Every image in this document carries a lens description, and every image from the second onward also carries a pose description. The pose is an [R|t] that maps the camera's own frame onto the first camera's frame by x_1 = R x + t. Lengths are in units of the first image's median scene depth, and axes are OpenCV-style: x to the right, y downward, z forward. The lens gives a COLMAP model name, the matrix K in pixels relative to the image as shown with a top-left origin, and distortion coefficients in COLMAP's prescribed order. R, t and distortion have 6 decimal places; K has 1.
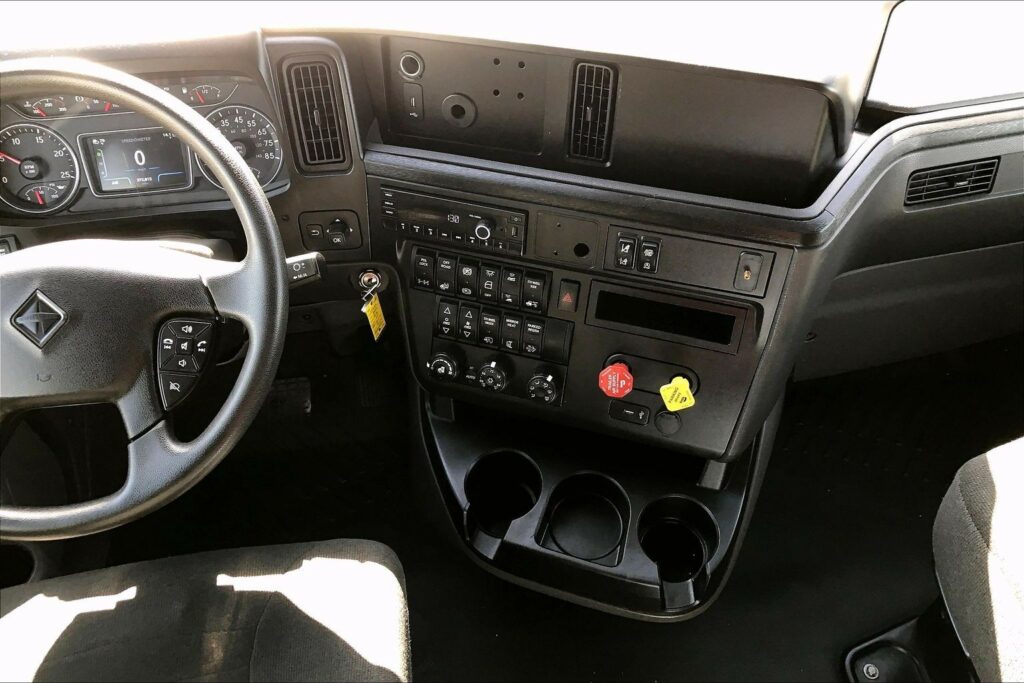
lens RADIAL K [[827.6, 0, 512.0], [0, 827.6, 341.5], [0, 0, 1]] dist [0.066682, -0.083119]
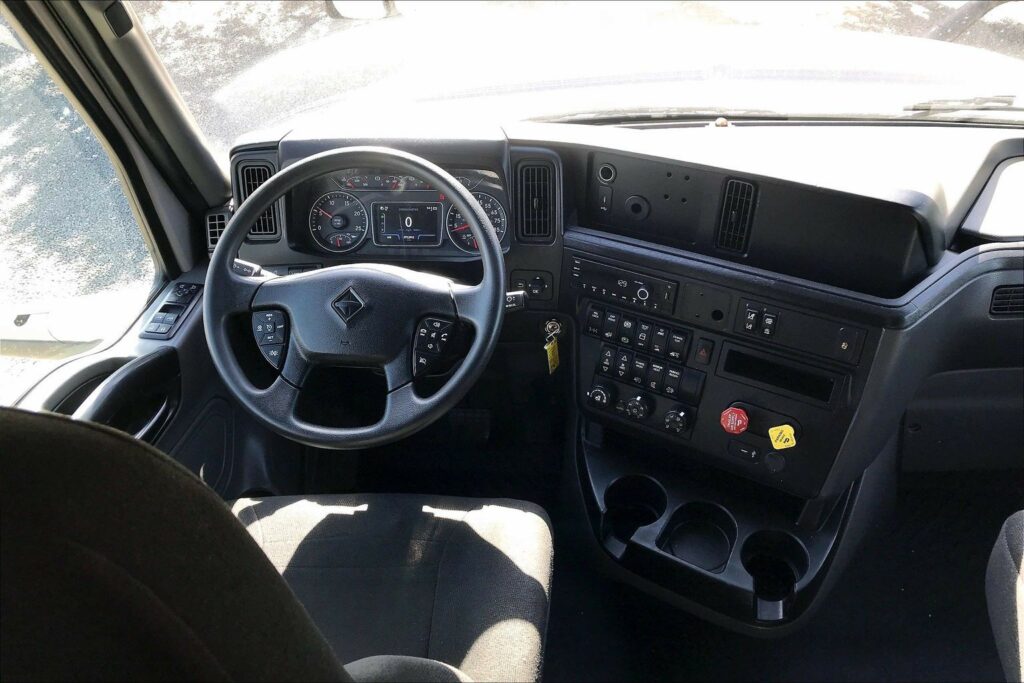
lens RADIAL K [[819.9, 0, 512.7], [0, 819.9, 329.4], [0, 0, 1]] dist [0.090486, -0.188336]
pose [[0.973790, 0.116789, -0.195175, 0.024902], [-0.147223, 0.977743, -0.149480, 0.151452], [0.173373, 0.174297, 0.969310, -0.313687]]
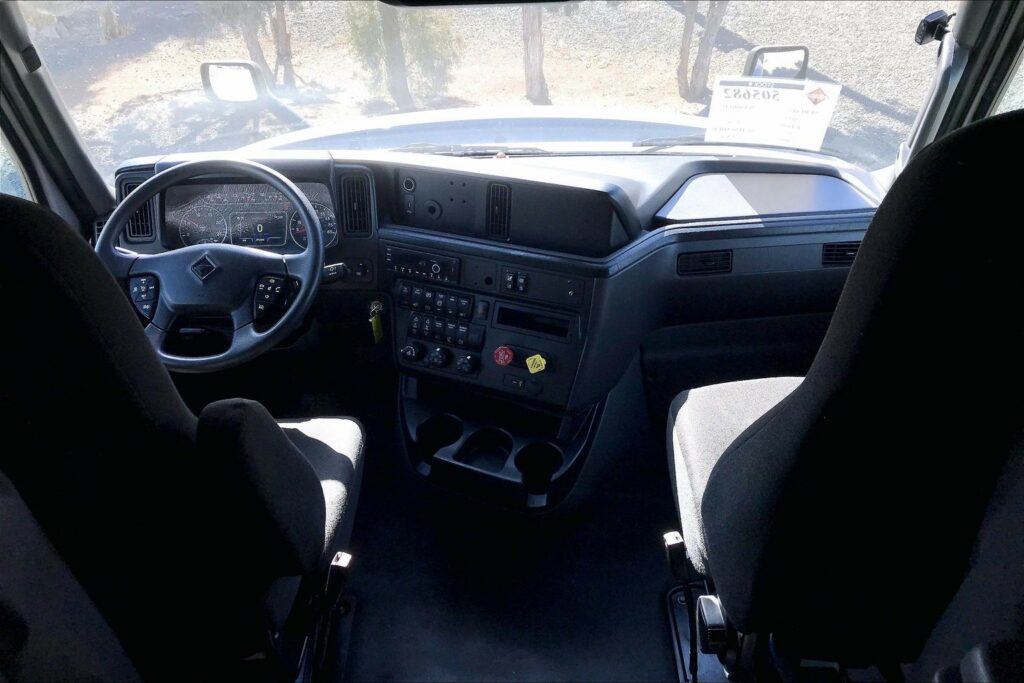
lens RADIAL K [[819.9, 0, 512.7], [0, 819.9, 329.4], [0, 0, 1]] dist [0.090486, -0.188336]
pose [[0.993572, 0.063891, -0.093450, 0.302236], [-0.087903, 0.955596, -0.281264, 0.477021], [0.071330, 0.287671, 0.955069, -0.656519]]
